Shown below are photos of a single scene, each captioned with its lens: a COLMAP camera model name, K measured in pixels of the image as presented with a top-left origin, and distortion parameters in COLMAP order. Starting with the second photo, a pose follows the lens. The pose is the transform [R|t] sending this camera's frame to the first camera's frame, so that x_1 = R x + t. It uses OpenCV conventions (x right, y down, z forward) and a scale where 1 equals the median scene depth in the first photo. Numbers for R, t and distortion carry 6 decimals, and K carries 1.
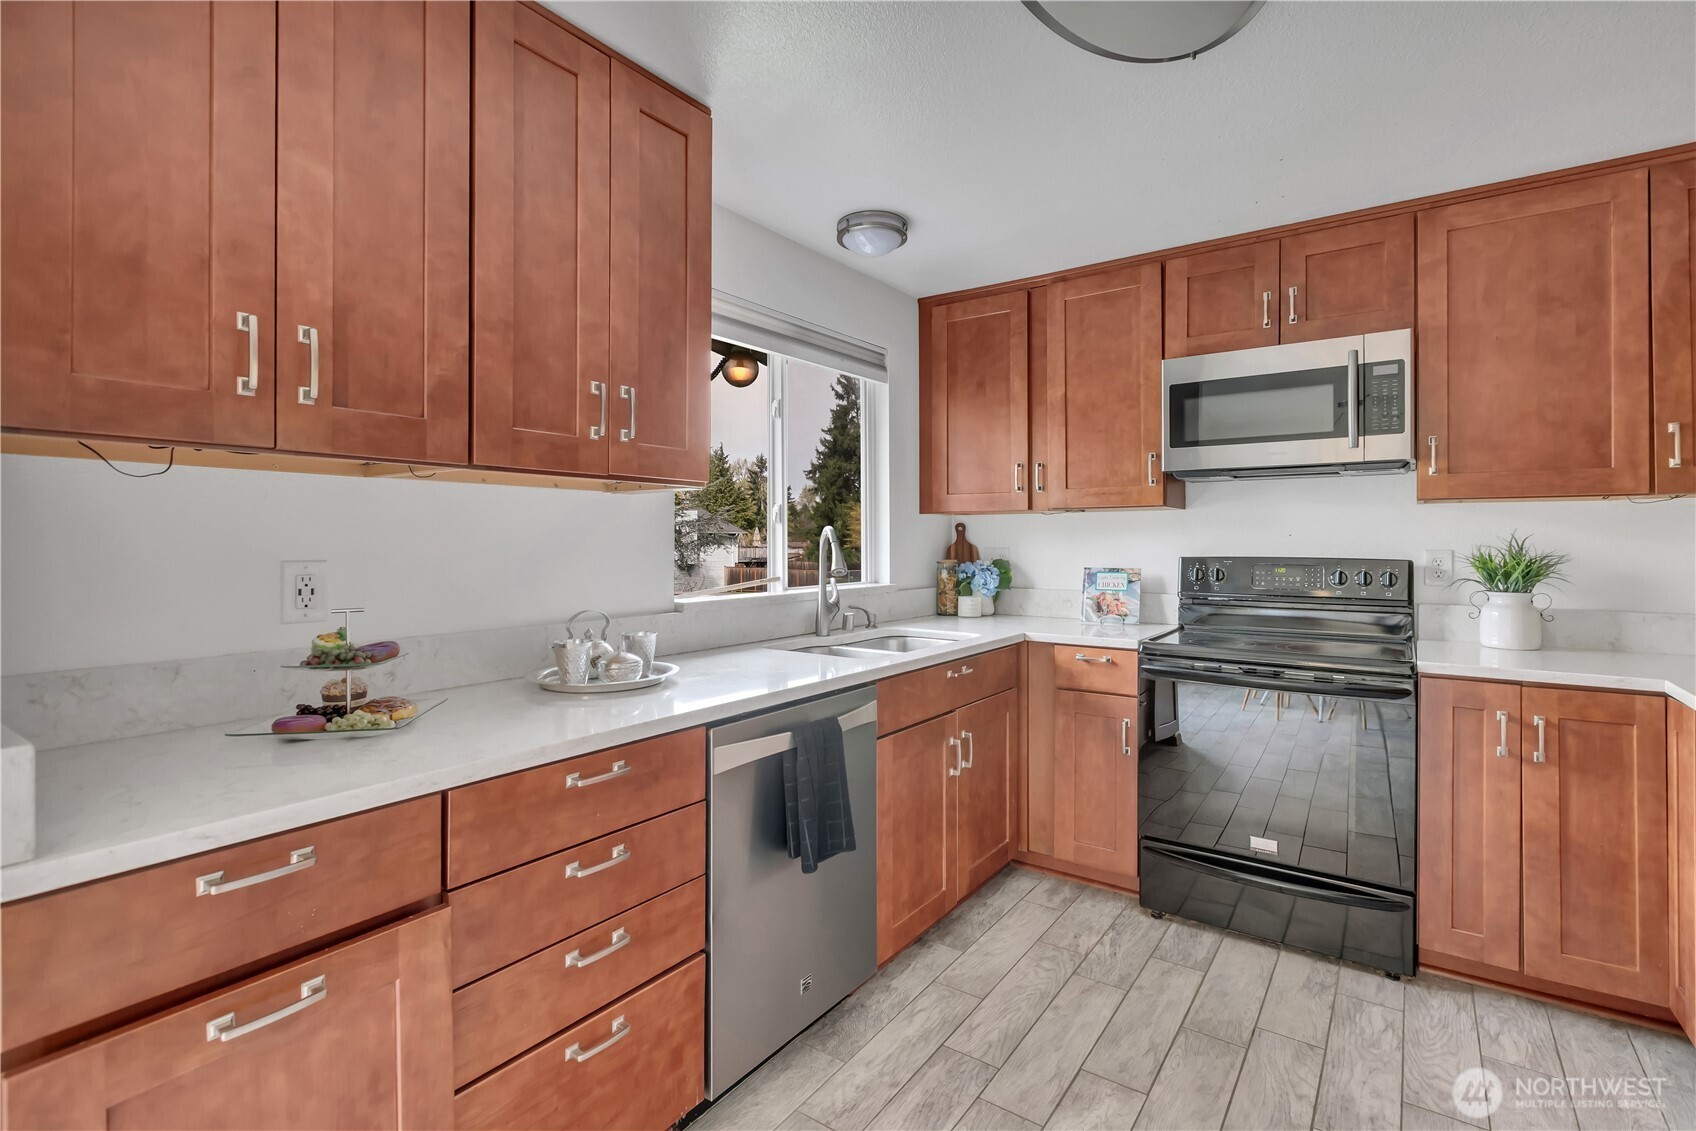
lens RADIAL K [[773.7, 0, 849.8], [0, 773.7, 526.0], [0, 0, 1]] dist [-0.000520, -0.000023]
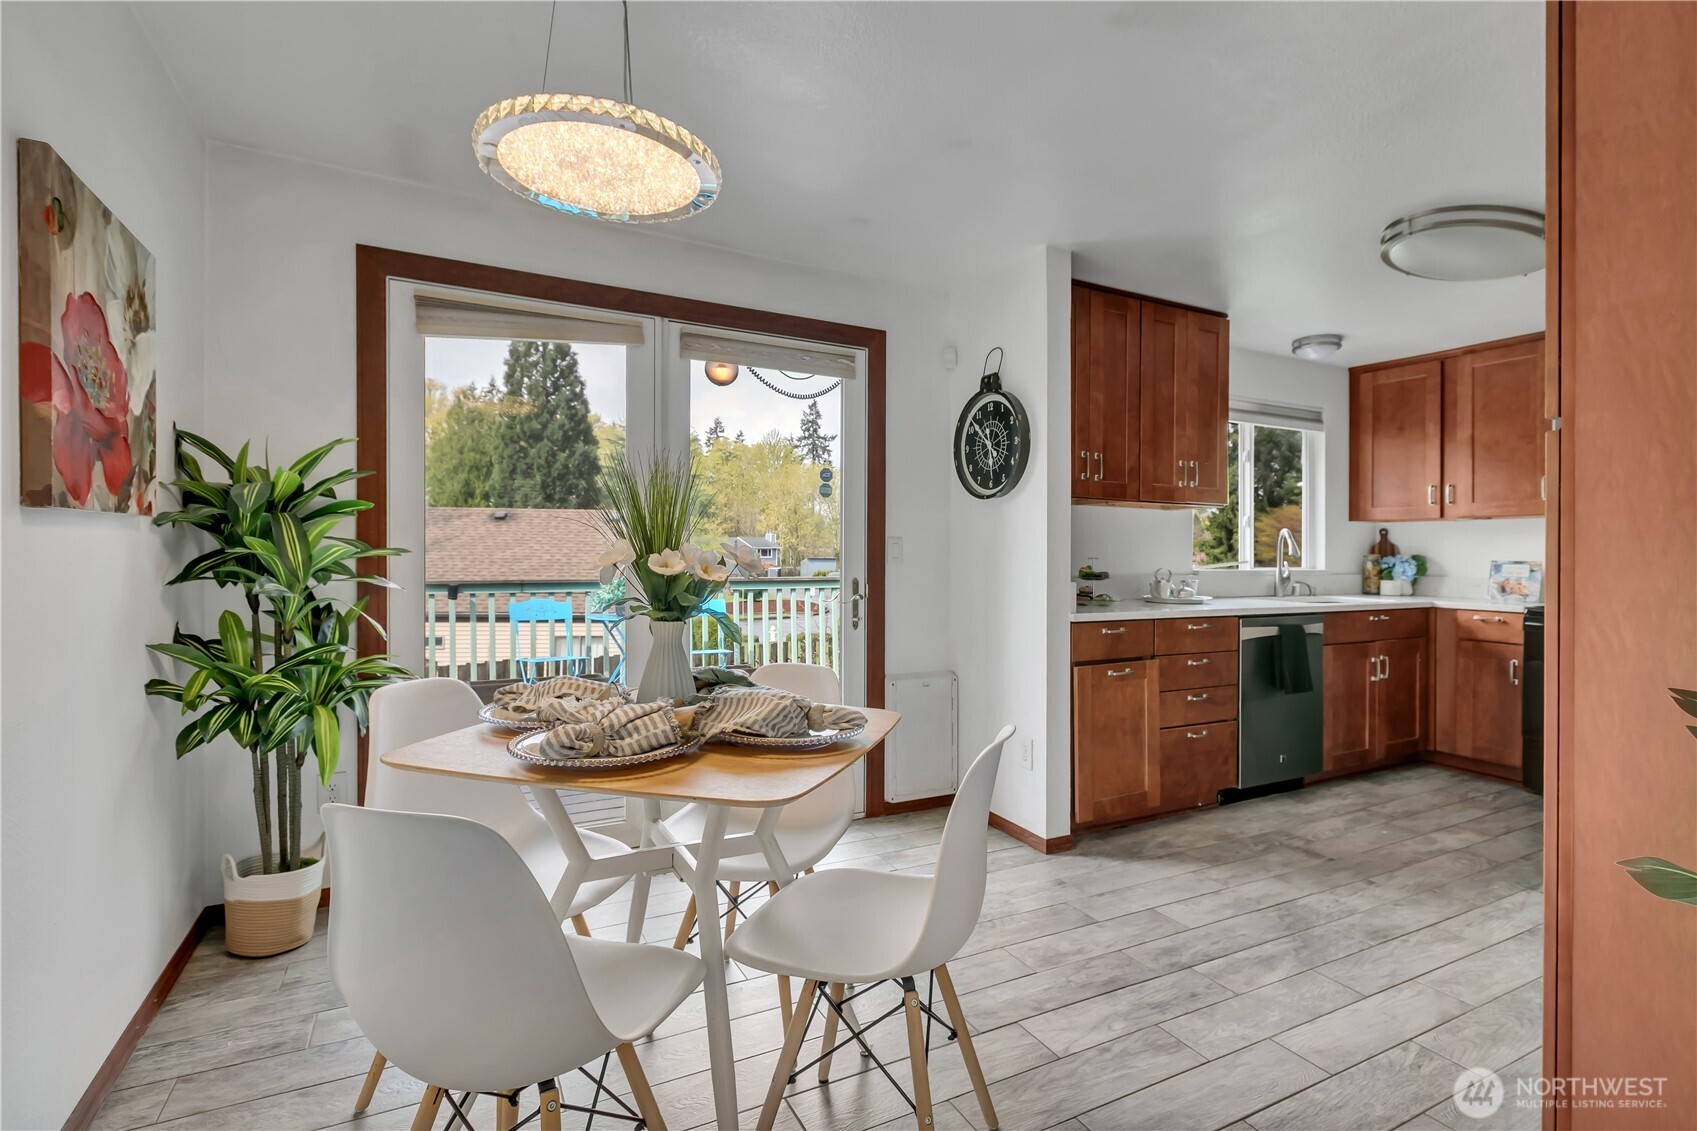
lens RADIAL K [[802.3, 0, 849.9], [0, 802.3, 541.5], [0, 0, 1]] dist [0.000290, -0.000182]
pose [[0.897452, 0.005485, -0.441078, -0.094864], [-0.004007, 0.999983, 0.004282, 0.021285], [0.441094, -0.002075, 0.897458, -0.841437]]
